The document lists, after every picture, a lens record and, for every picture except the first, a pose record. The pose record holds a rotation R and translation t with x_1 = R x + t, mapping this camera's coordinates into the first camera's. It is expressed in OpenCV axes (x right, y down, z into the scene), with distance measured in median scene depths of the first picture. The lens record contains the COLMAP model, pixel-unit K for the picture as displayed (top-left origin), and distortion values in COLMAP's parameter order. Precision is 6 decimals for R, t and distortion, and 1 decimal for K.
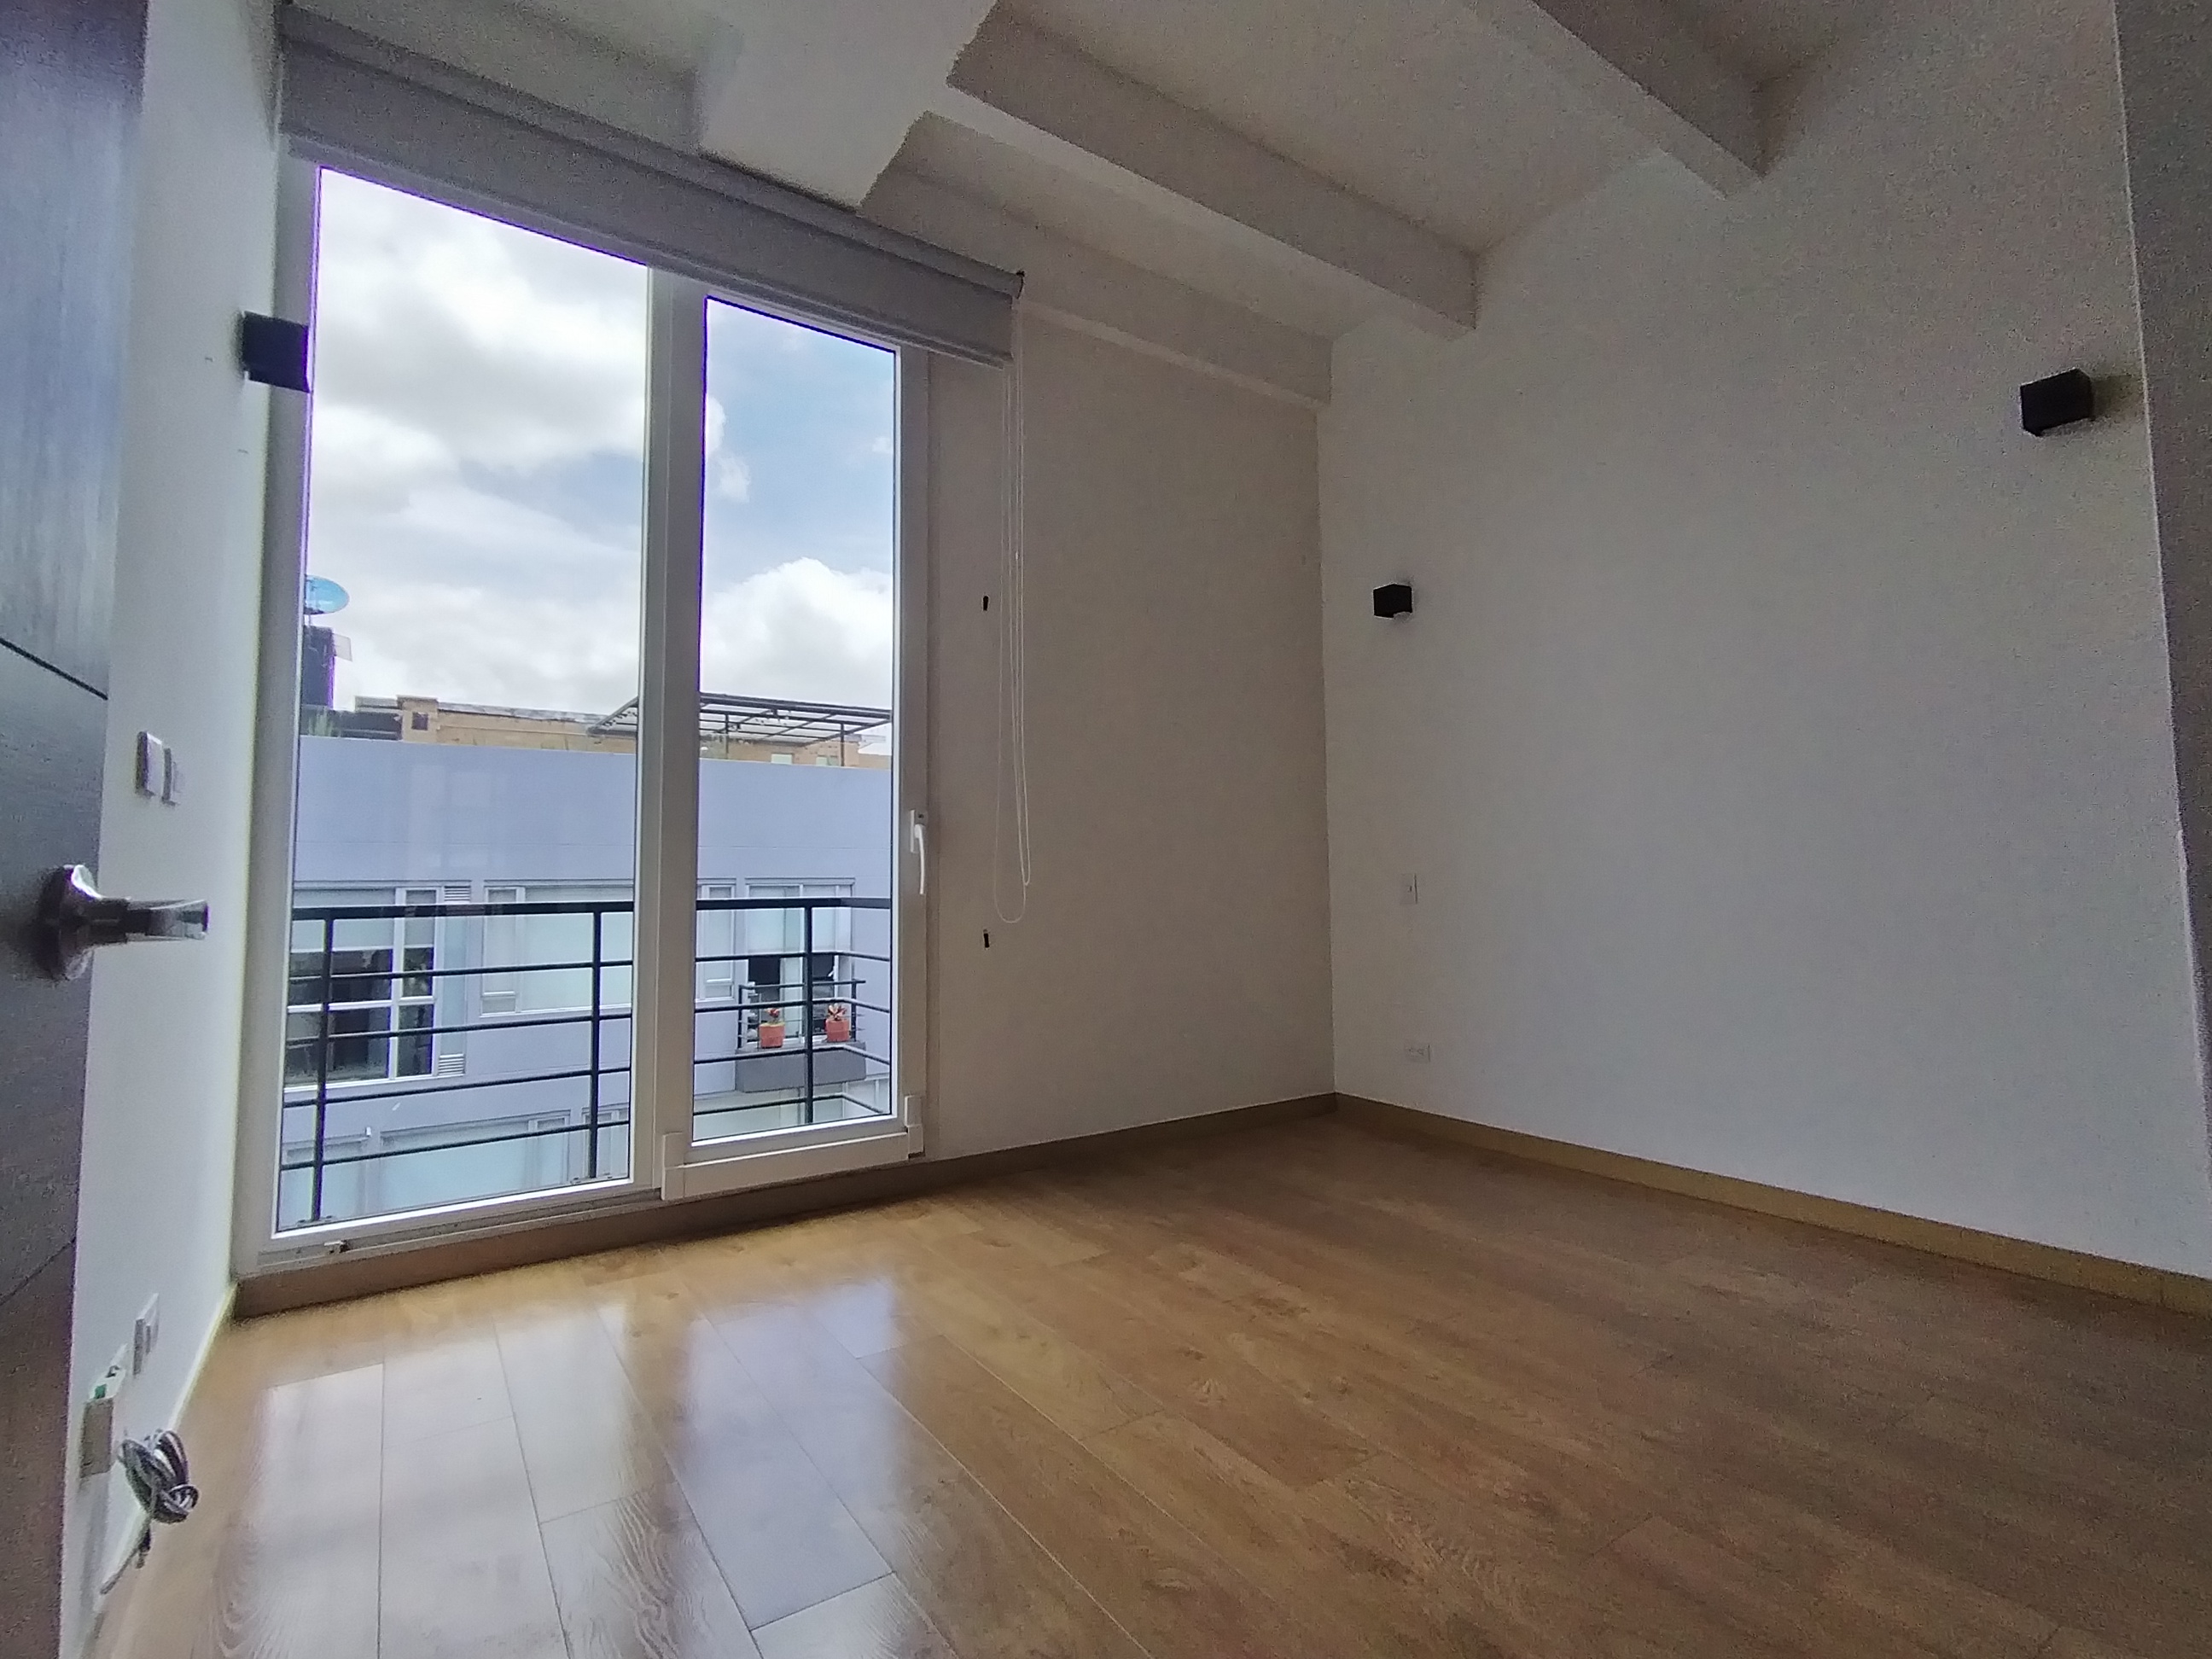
lens RADIAL K [[1049.2, 0, 1115.9], [0, 1049.2, 822.3], [0, 0, 1]] dist [0.001267, 0.000570]
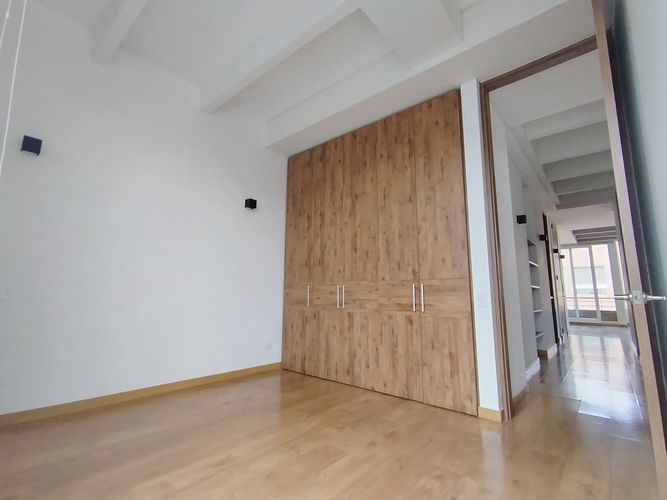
lens RADIAL K [[316.4, 0, 336.5], [0, 316.4, 247.8], [0, 0, 1]] dist [0.001267, 0.000570]
pose [[-0.260555, 0.153077, 0.953246, -0.740397], [-0.064463, 0.982389, -0.175376, 0.078045], [-0.963304, -0.107144, -0.246099, 1.016083]]
